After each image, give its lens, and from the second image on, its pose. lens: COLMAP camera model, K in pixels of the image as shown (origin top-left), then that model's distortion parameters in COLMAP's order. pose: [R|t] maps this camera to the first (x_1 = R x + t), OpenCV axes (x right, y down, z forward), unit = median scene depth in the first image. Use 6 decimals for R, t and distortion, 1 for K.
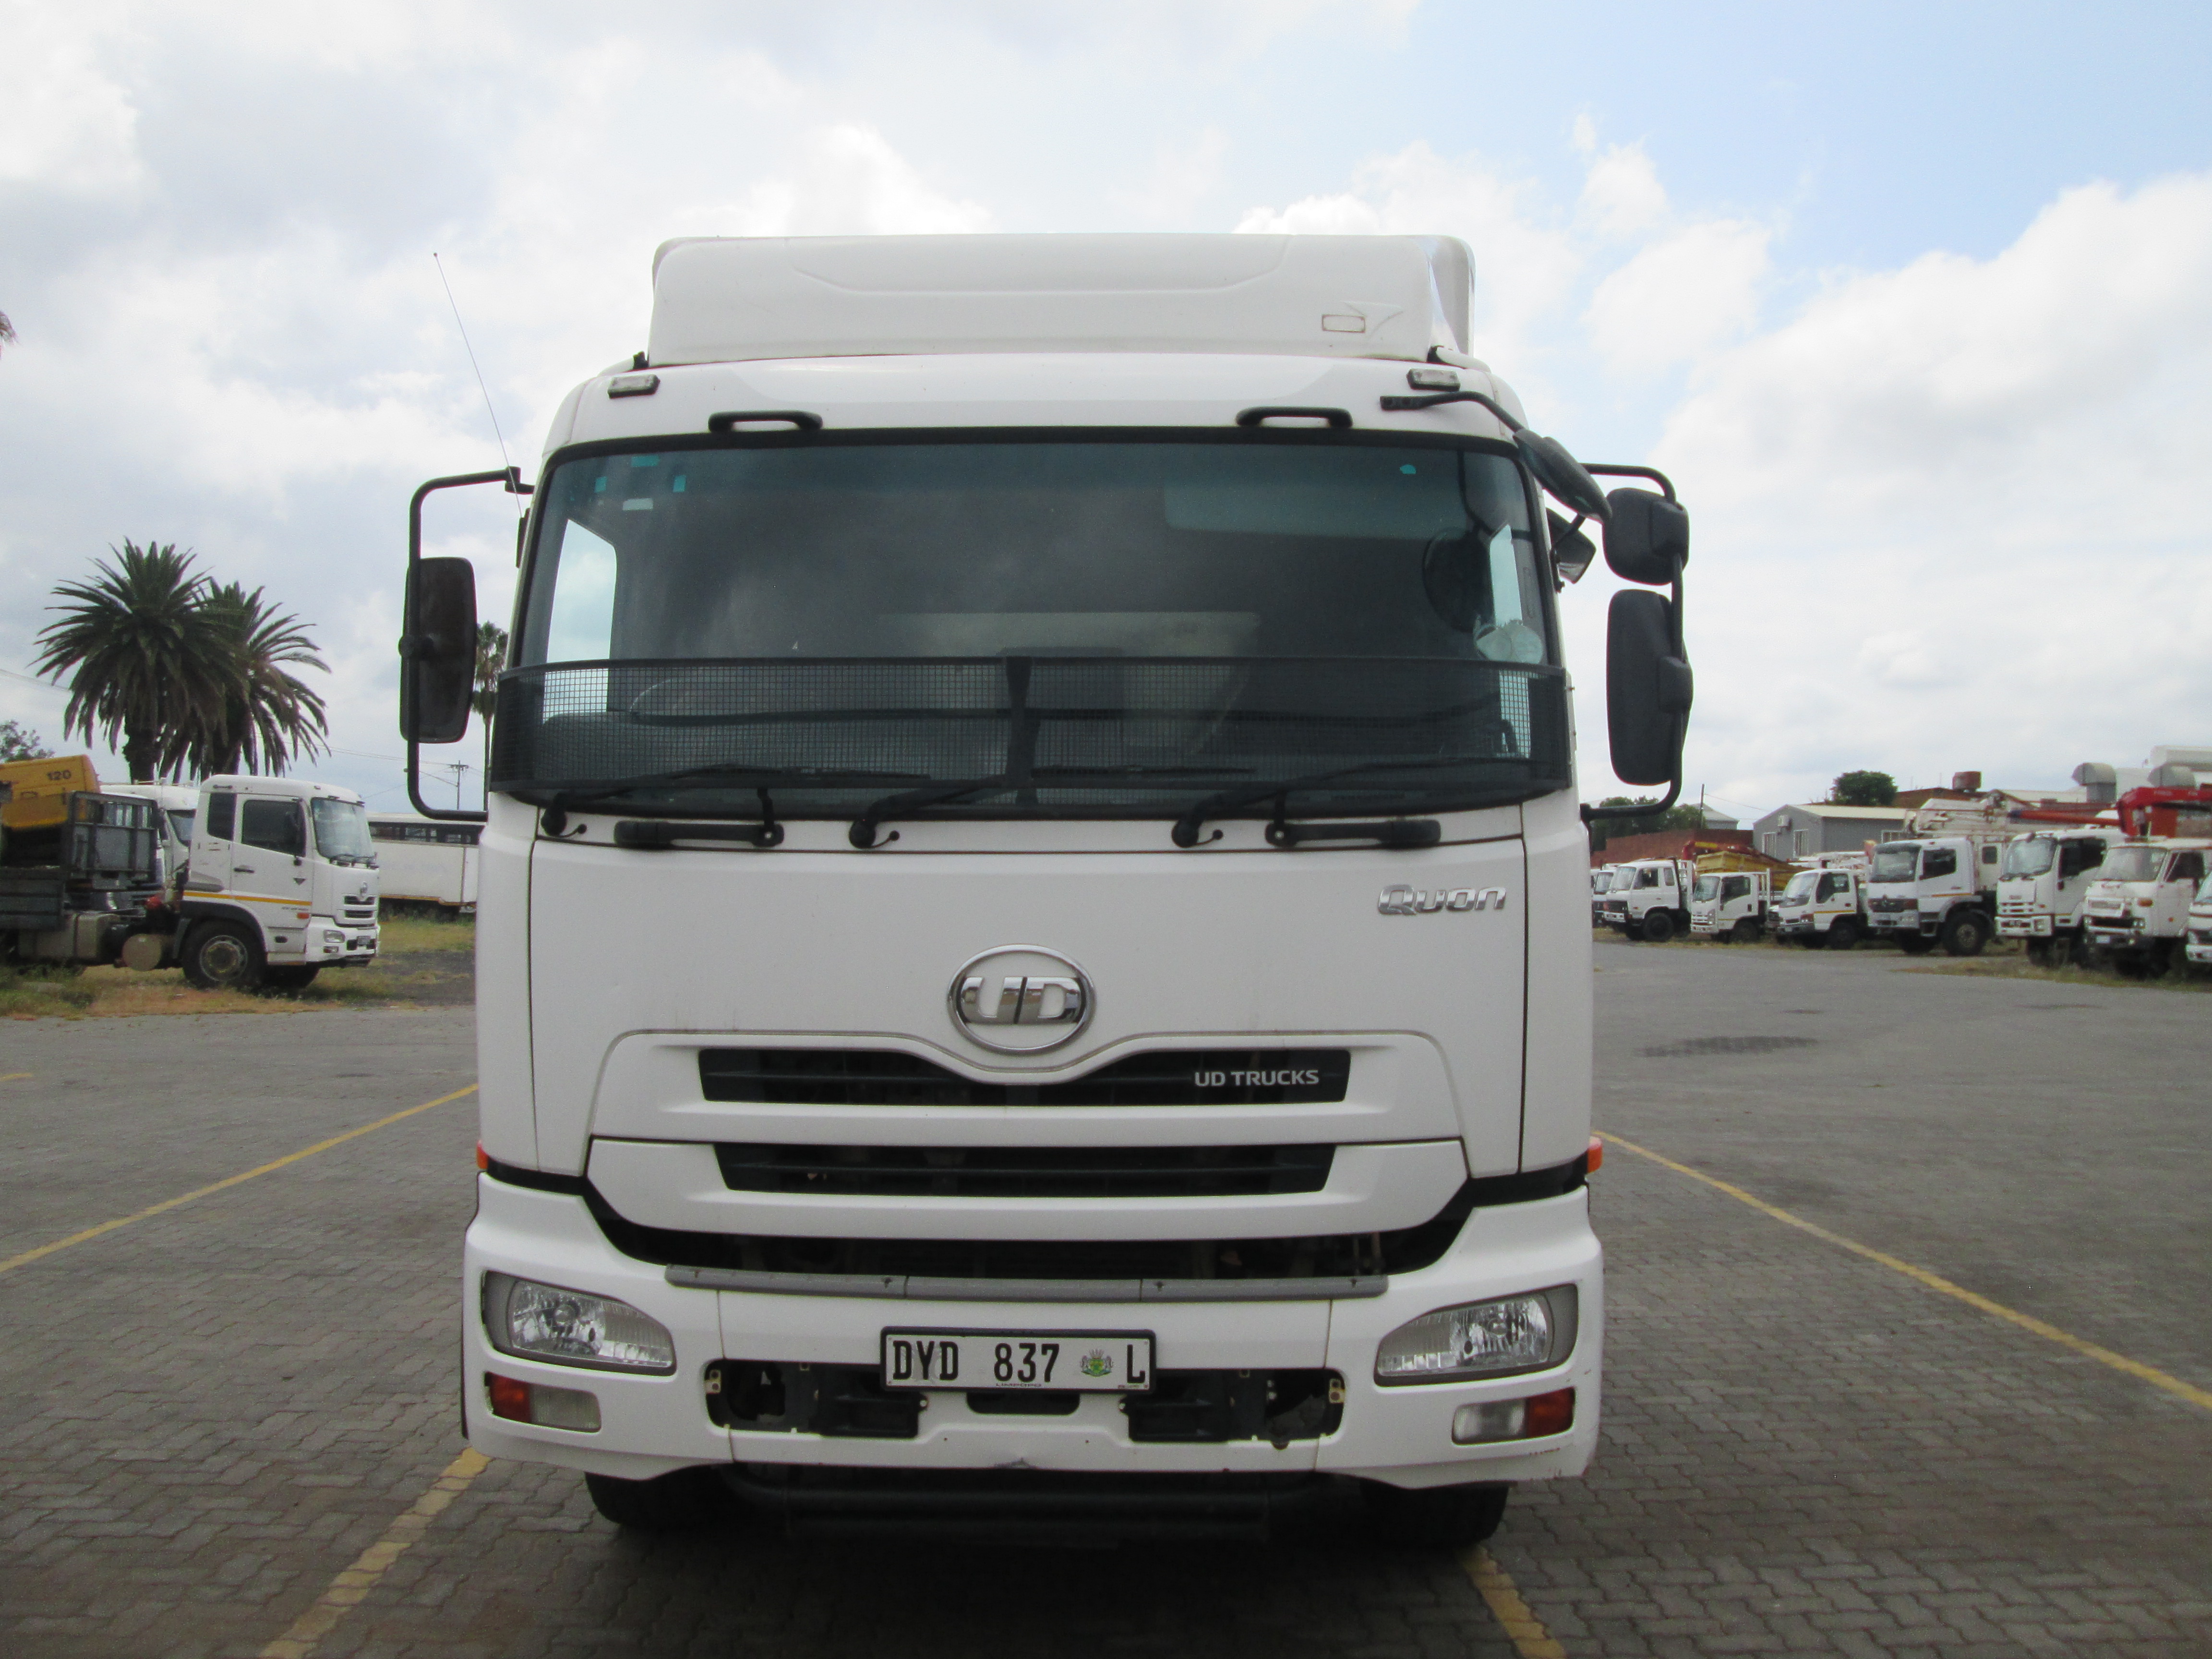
lens RADIAL K [[1822.9, 0, 1106.5], [0, 1822.9, 720.2], [0, 0, 1]] dist [-0.050362, 0.004385]
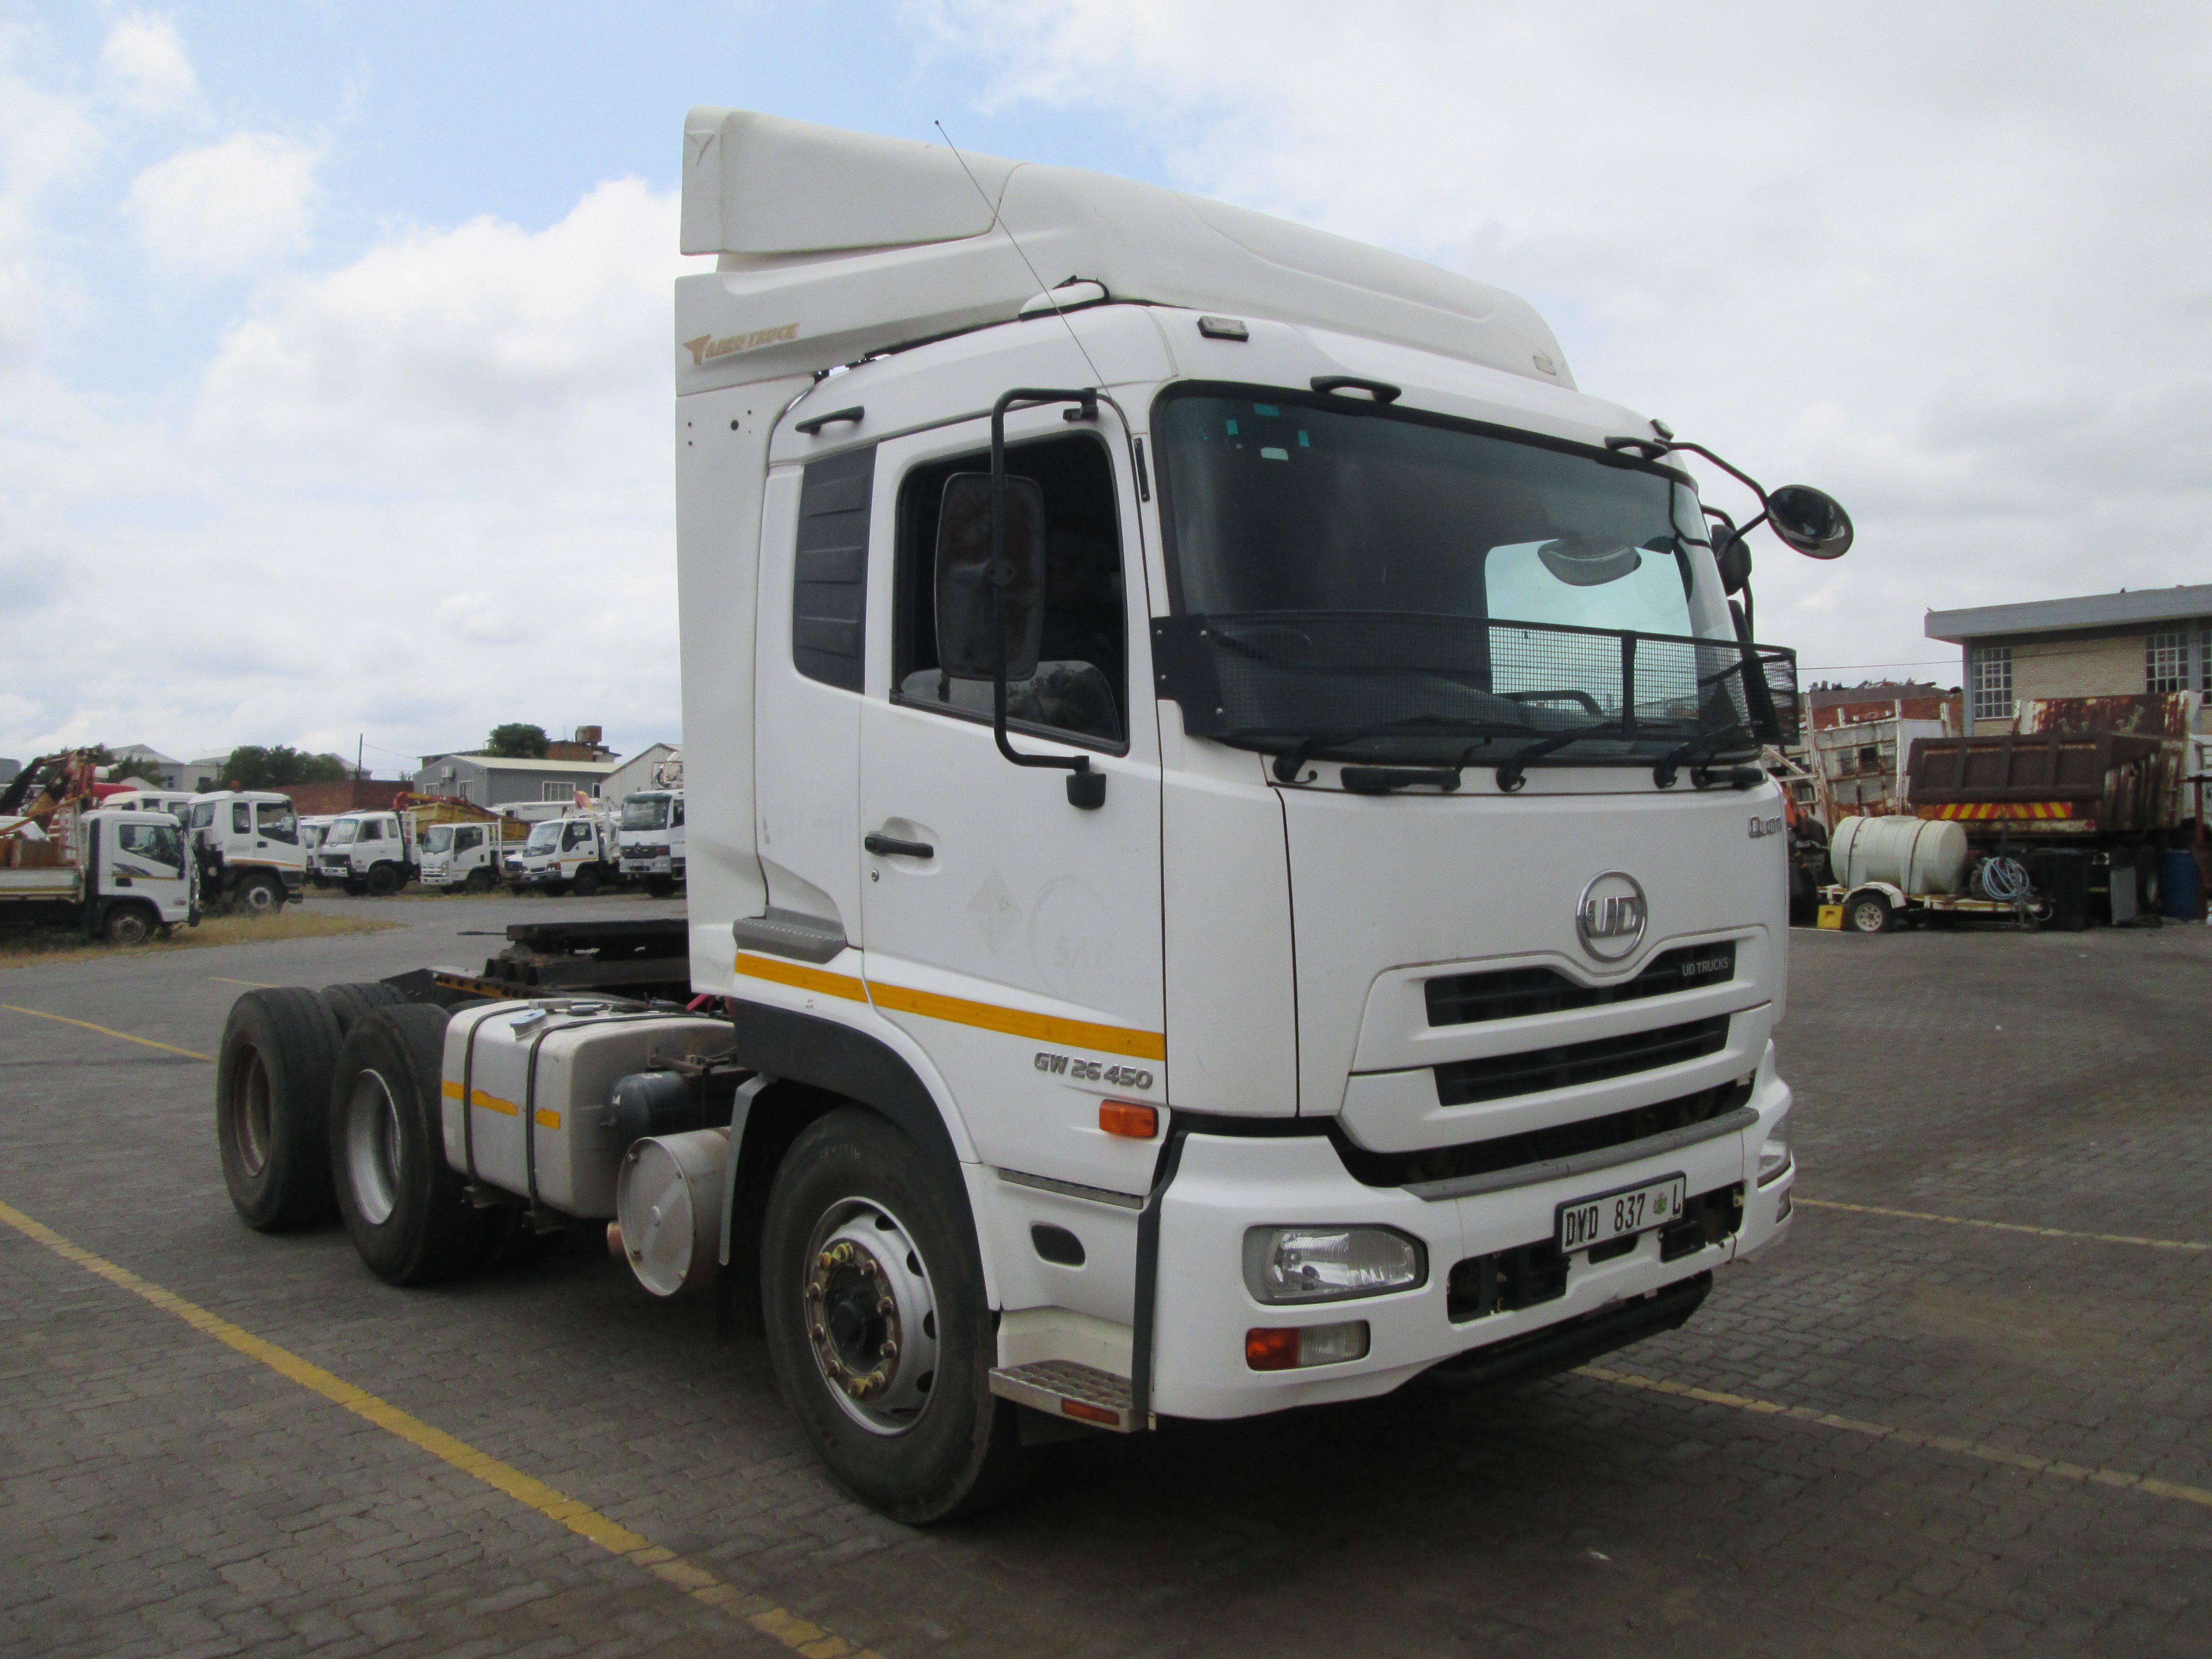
lens RADIAL K [[1841.9, 0, 1104.5], [0, 1841.9, 697.7], [0, 0, 1]] dist [-0.055436, -0.002120]
pose [[0.729373, 0.028424, 0.683526, -1.075655], [-0.038615, 0.999254, -0.000348, 0.021770], [-0.683026, -0.026141, 0.729926, 0.332551]]
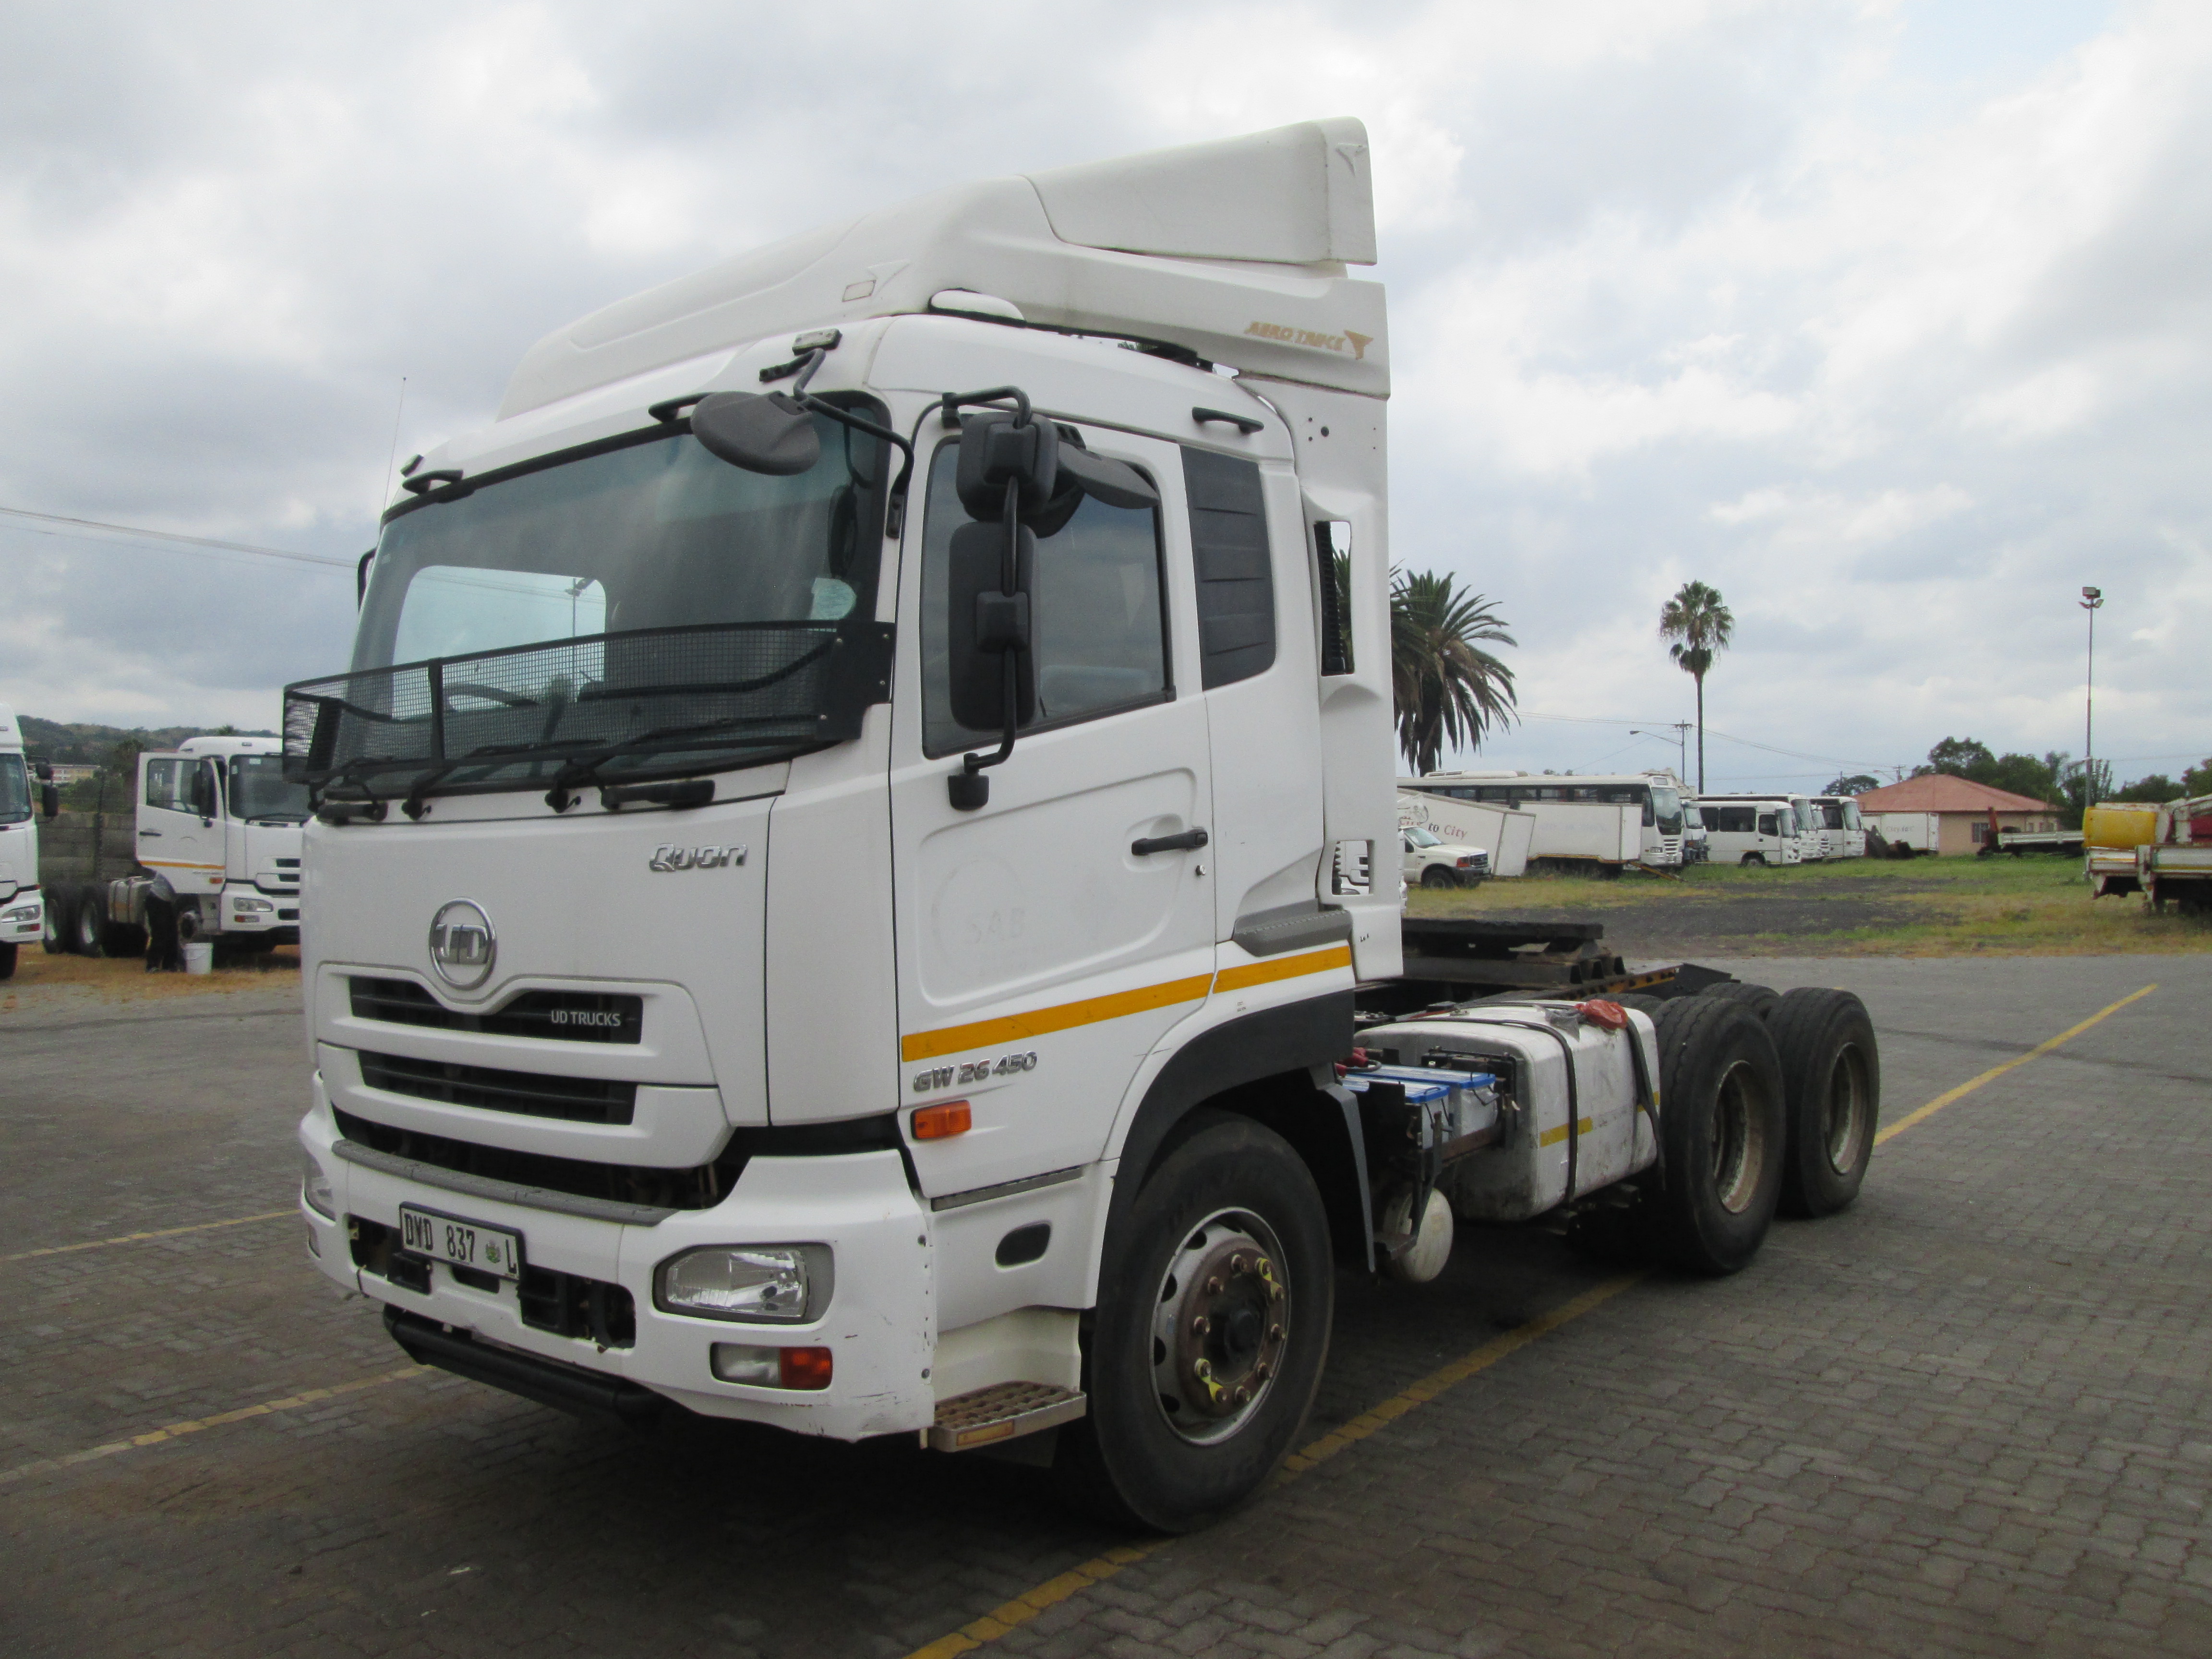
lens RADIAL K [[1822.9, 0, 1106.5], [0, 1822.9, 720.2], [0, 0, 1]] dist [-0.050362, 0.004385]
pose [[0.772256, -0.059400, -0.632528, 0.999184], [0.074331, 0.997229, -0.002898, 0.039889], [0.630948, -0.044778, 0.774532, 0.334046]]
